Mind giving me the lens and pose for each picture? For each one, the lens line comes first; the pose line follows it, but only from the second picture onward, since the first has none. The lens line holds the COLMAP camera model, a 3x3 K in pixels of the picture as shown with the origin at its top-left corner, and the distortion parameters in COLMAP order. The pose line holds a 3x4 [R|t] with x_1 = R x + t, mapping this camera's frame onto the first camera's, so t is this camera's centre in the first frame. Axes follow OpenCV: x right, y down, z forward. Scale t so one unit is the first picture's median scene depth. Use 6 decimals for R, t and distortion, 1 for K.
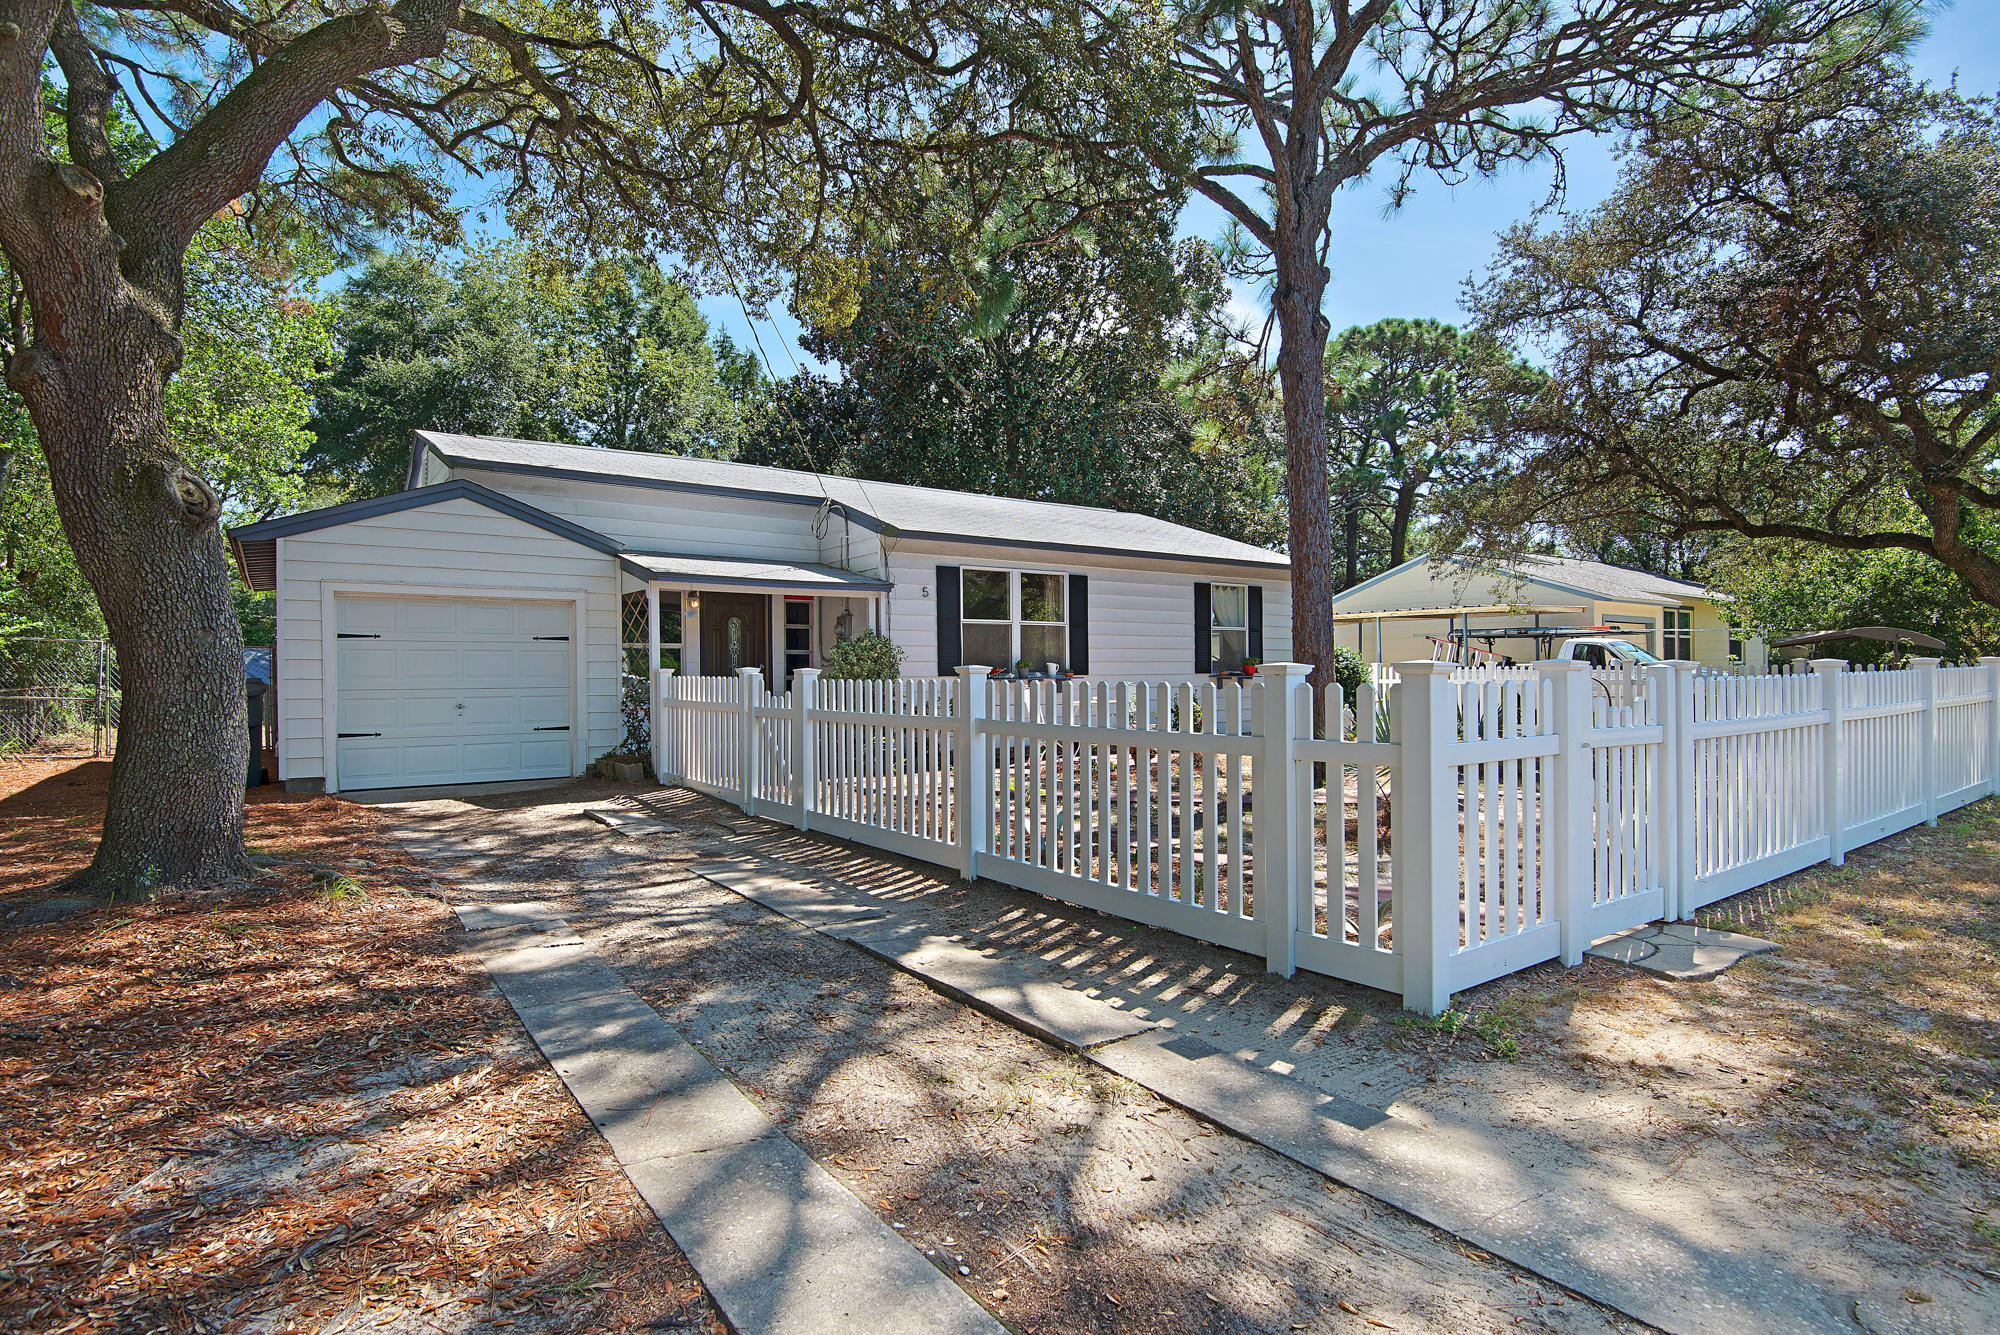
lens RADIAL K [[1051.6, 0, 996.3], [0, 1051.6, 666.5], [0, 0, 1]] dist [-0.007893, -0.000960]
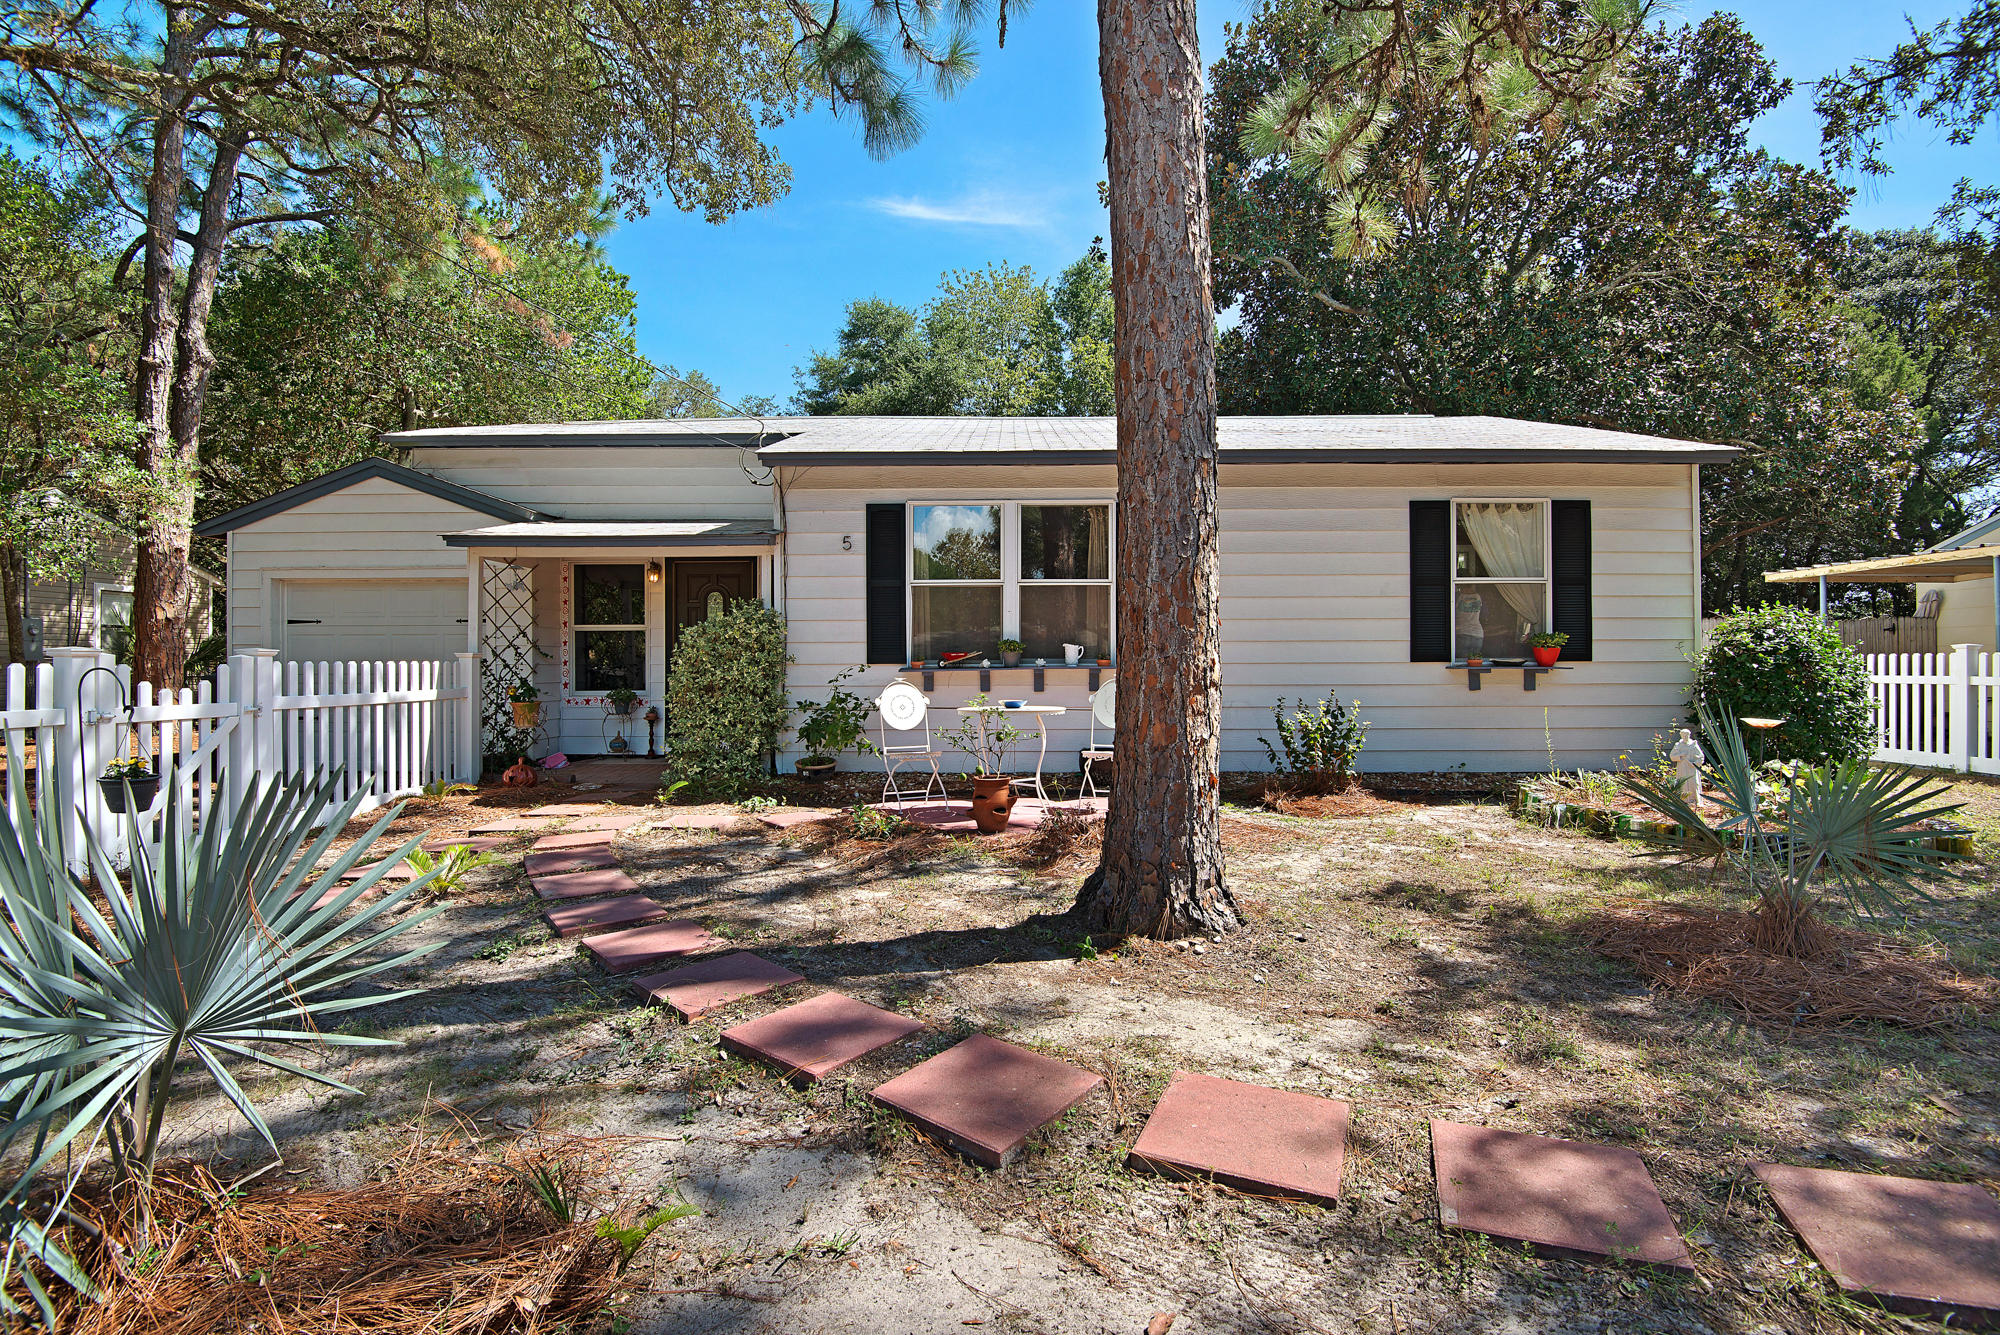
lens RADIAL K [[918.4, 0, 990.2], [0, 918.4, 680.6], [0, 0, 1]] dist [-0.020012, -0.001569]
pose [[0.797115, 0.011711, -0.603714, 0.363499], [-0.000485, 0.999824, 0.018753, 0.008175], [0.603828, -0.014656, 0.796980, 0.559633]]
